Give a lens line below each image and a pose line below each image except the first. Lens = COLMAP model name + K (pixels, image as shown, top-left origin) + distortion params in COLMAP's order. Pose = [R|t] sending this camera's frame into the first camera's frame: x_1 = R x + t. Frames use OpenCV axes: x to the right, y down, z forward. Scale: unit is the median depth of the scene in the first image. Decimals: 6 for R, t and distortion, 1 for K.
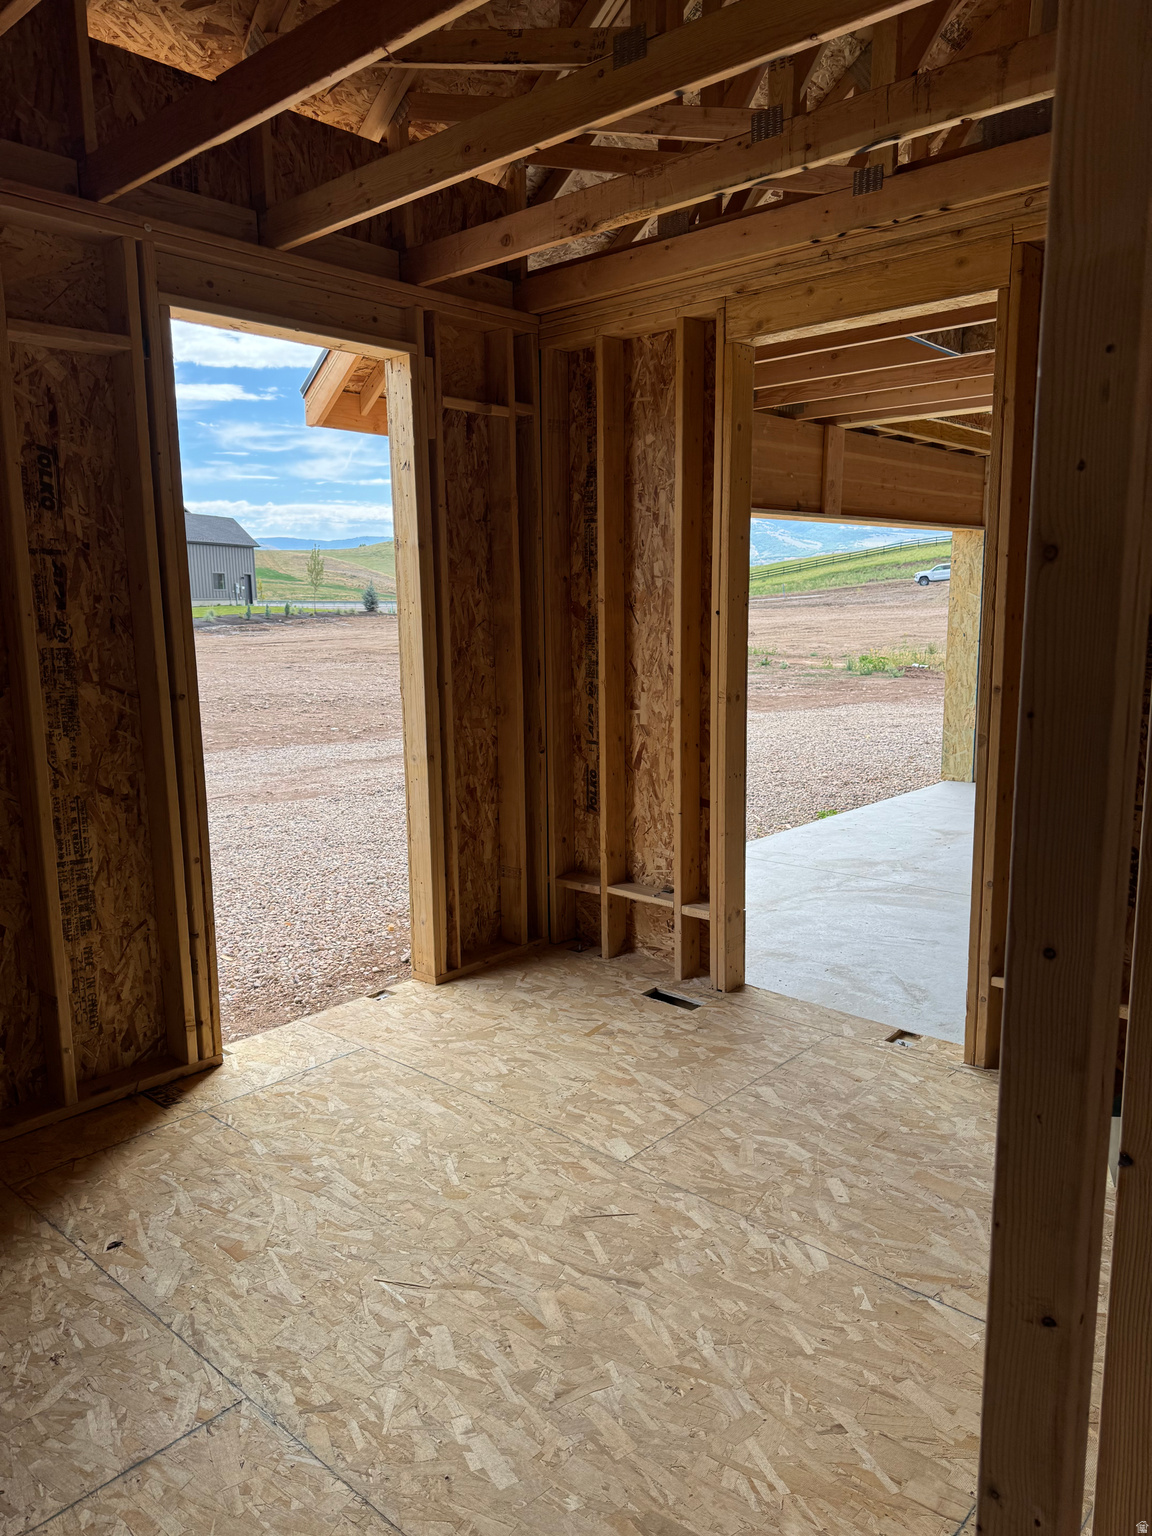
lens RADIAL K [[1079.9, 0, 573.2], [0, 1079.9, 772.6], [0, 0, 1]] dist [0.089610, -0.100958]
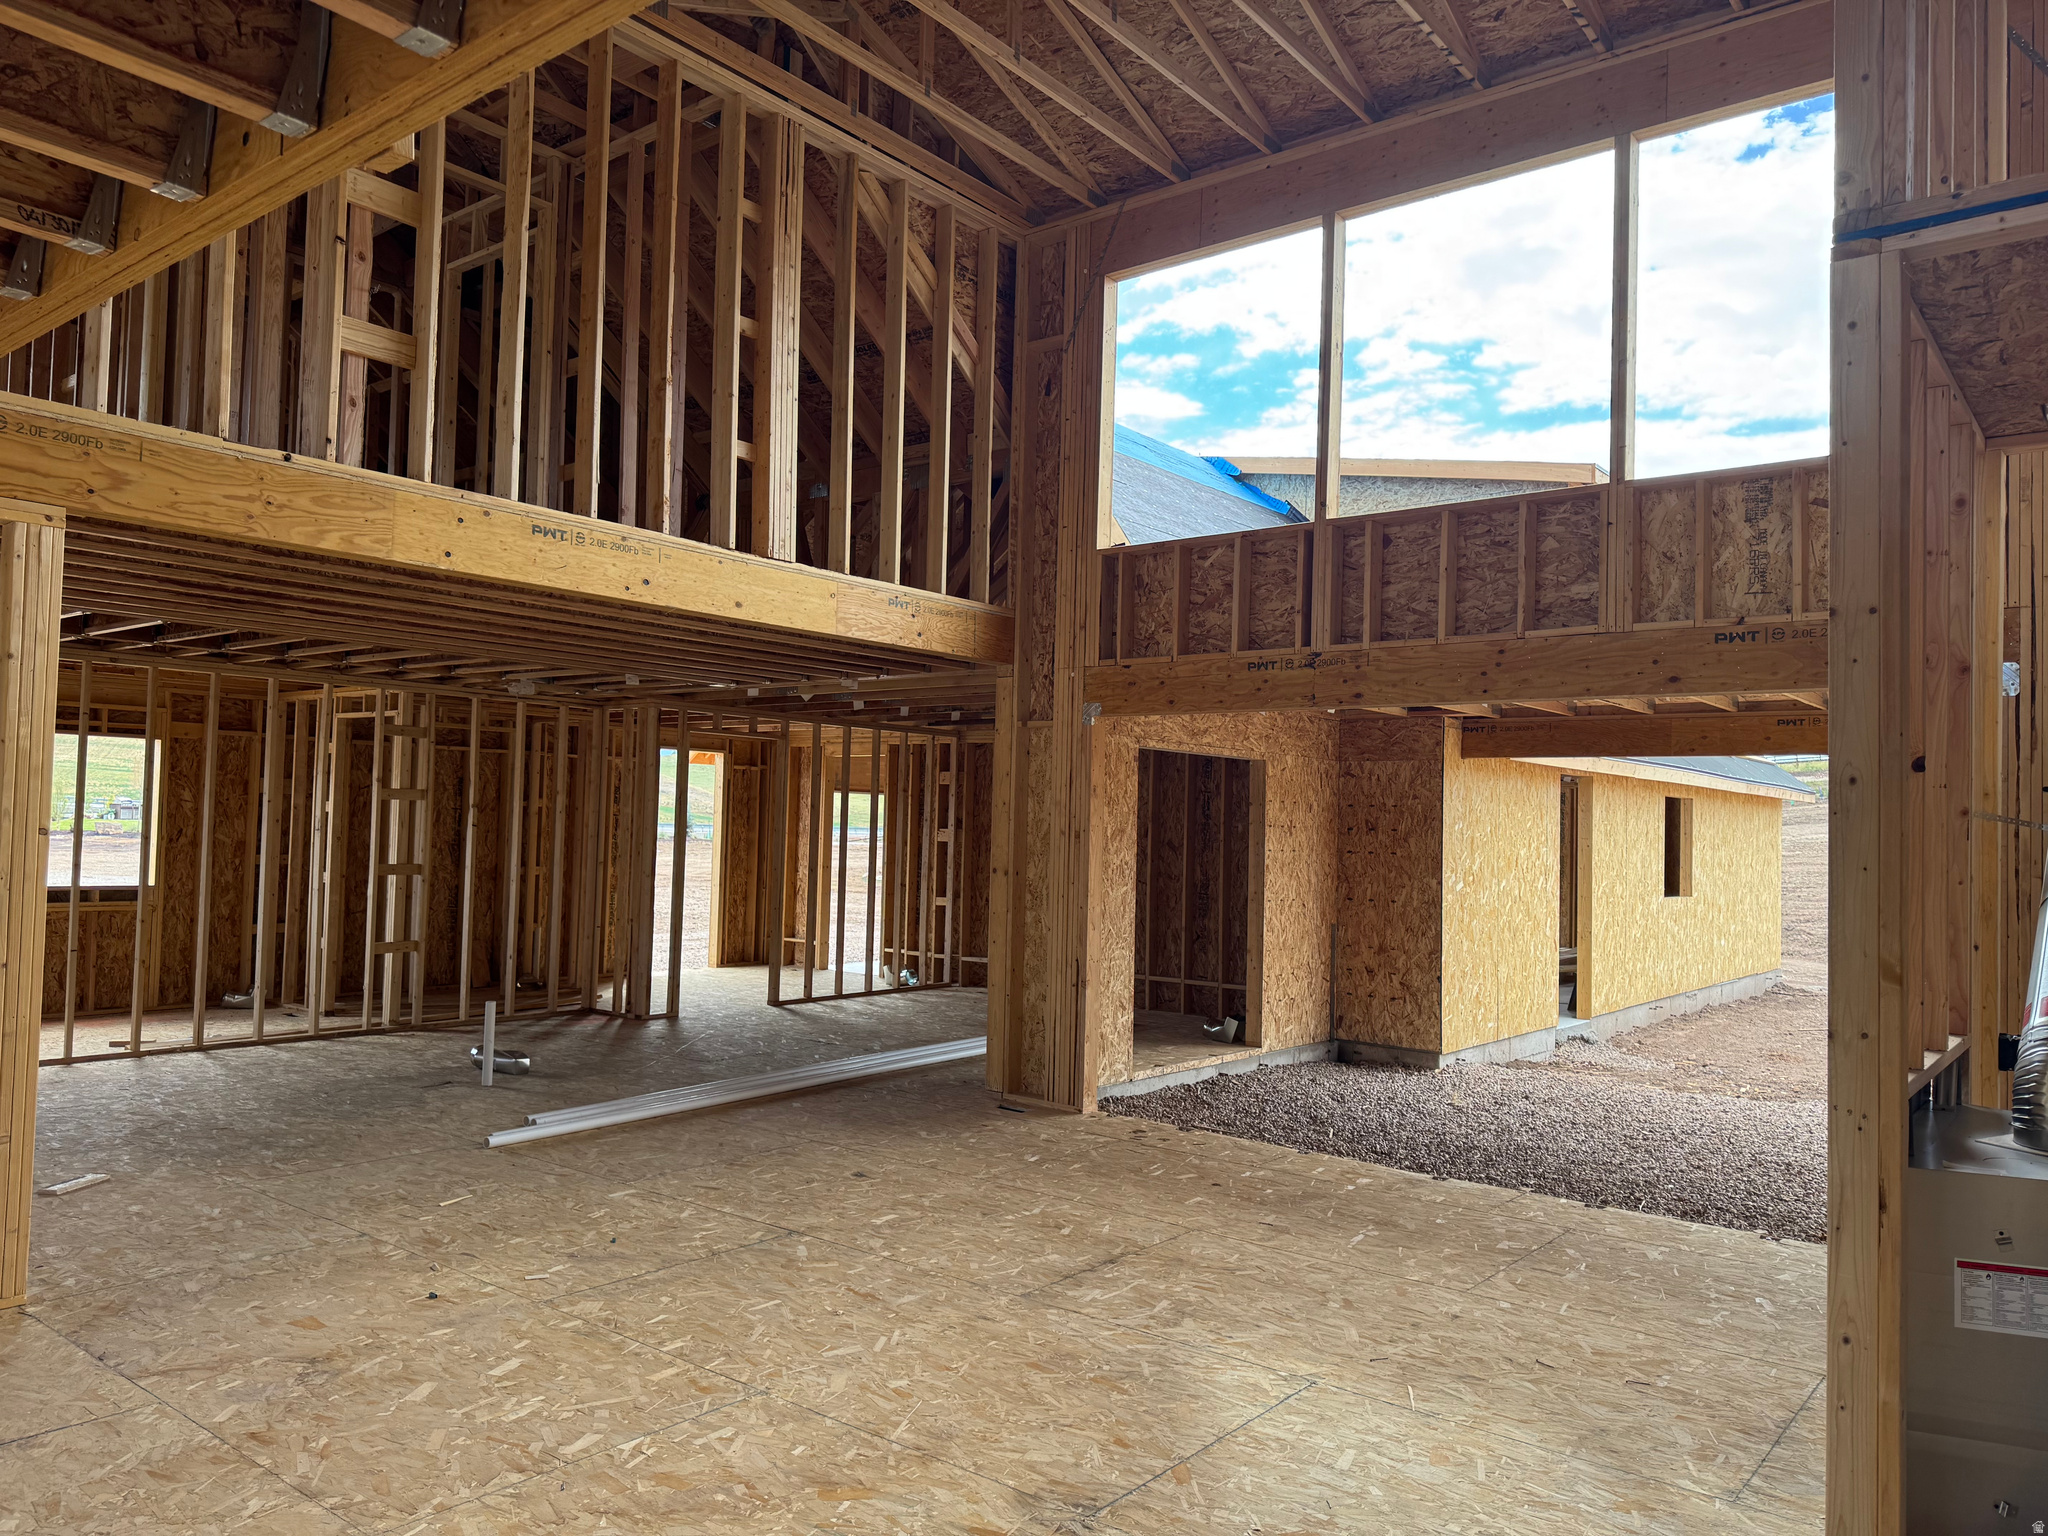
lens RADIAL K [[1439.9, 0, 1028.6], [0, 1439.9, 768.8], [0, 0, 1]] dist [0.089610, -0.100958]
pose [[0.997979, 0.042389, 0.047332, 0.455116], [-0.031712, 0.977814, -0.207062, 0.421801], [-0.055059, 0.205143, 0.977182, -2.656269]]
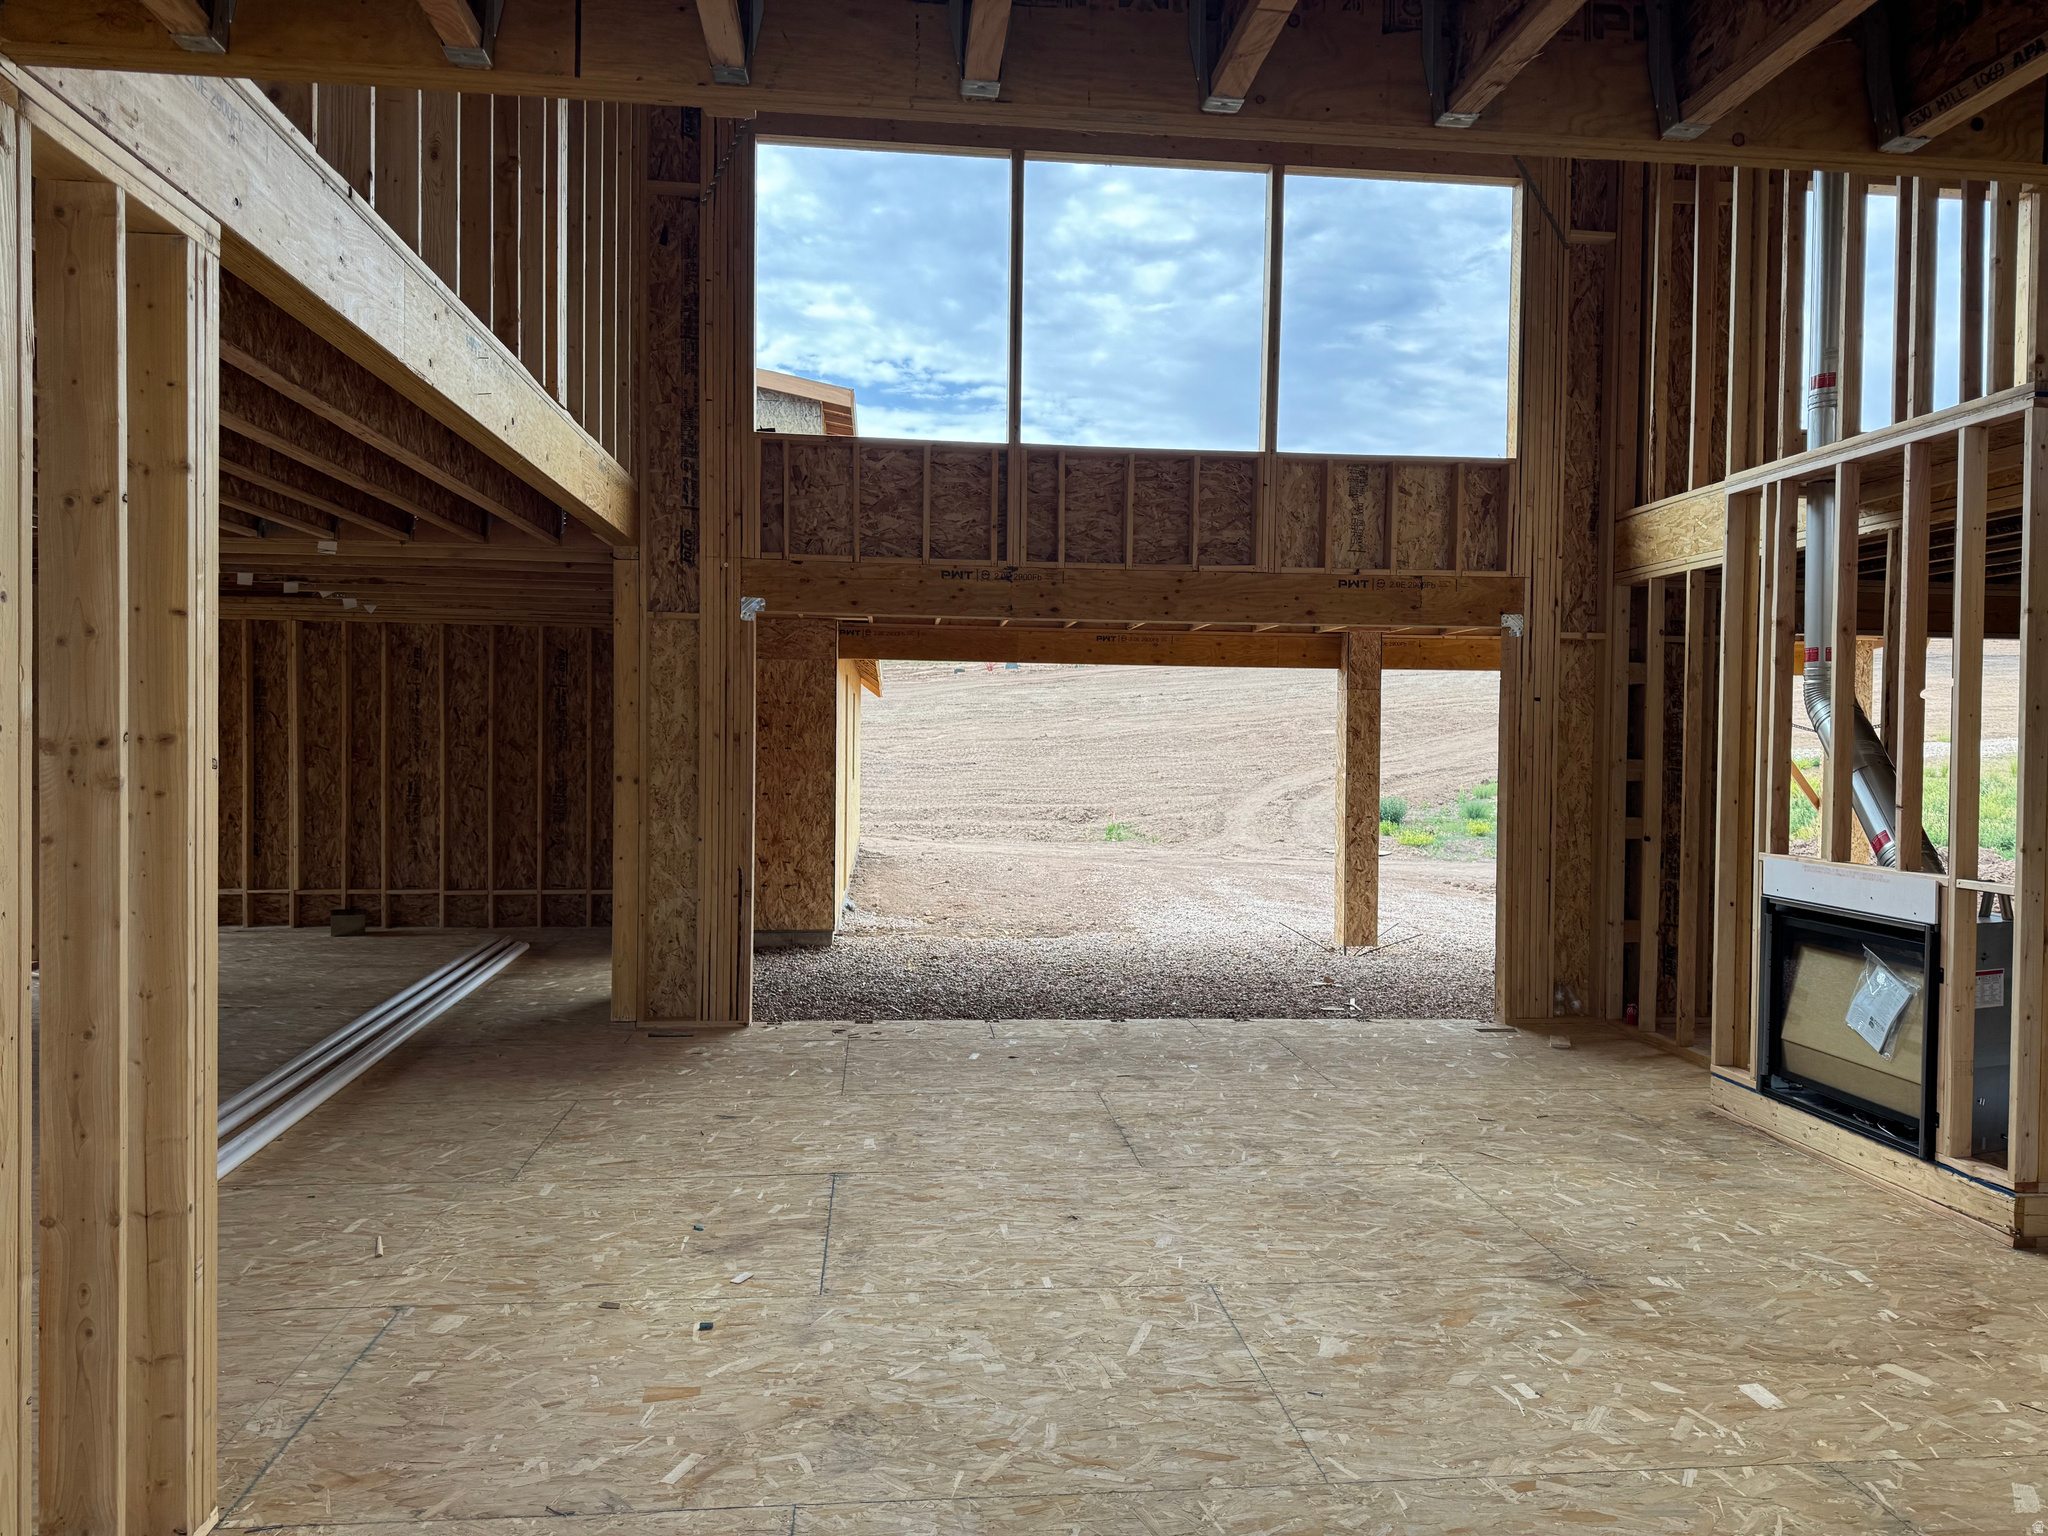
lens RADIAL K [[1439.9, 0, 1030.7], [0, 1439.9, 773.9], [0, 0, 1]] dist [0.089610, -0.100958]
pose [[0.672853, 0.005991, 0.739752, -0.456960], [0.099343, 0.990178, -0.098378, 0.370495], [-0.733076, 0.139683, 0.665649, -2.251820]]
